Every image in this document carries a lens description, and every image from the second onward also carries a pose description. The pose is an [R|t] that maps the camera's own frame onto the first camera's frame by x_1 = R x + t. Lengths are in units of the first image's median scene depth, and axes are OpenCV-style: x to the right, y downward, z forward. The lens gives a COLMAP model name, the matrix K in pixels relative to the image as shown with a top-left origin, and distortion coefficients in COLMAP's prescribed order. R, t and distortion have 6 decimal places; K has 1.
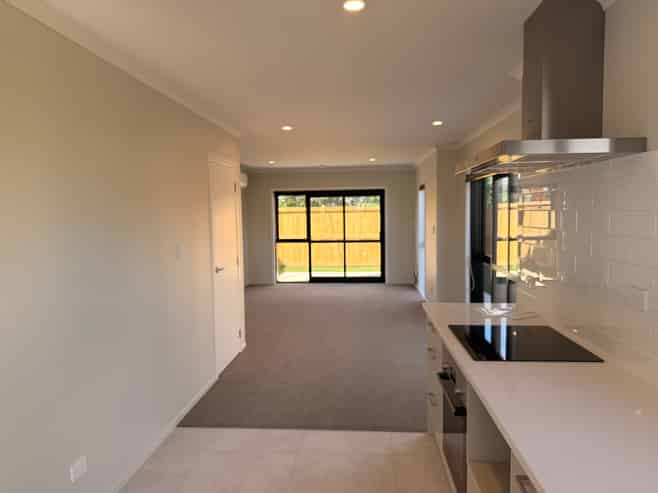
lens RADIAL K [[472.4, 0, 329.2], [0, 472.4, 245.2], [0, 0, 1]] dist [0.077348, 0.000722]
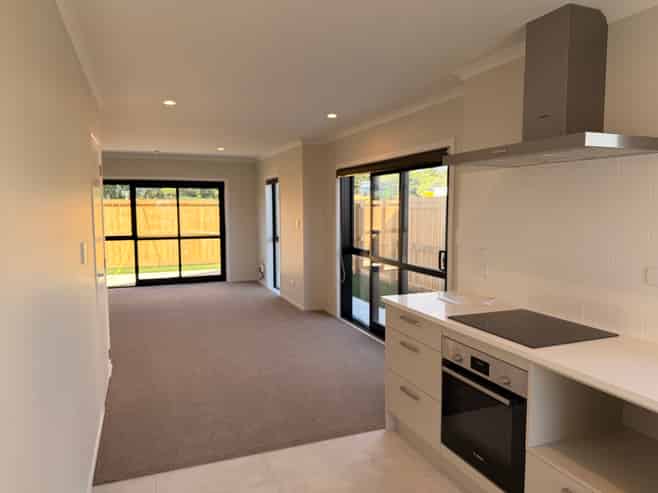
lens RADIAL K [[472.4, 0, 334.7], [0, 472.4, 243.1], [0, 0, 1]] dist [0.077348, 0.000722]
pose [[0.895414, -0.024208, 0.444576, -0.106925], [0.021816, 0.999707, 0.010496, -0.000853], [-0.444700, 0.000301, 0.895680, 0.054482]]
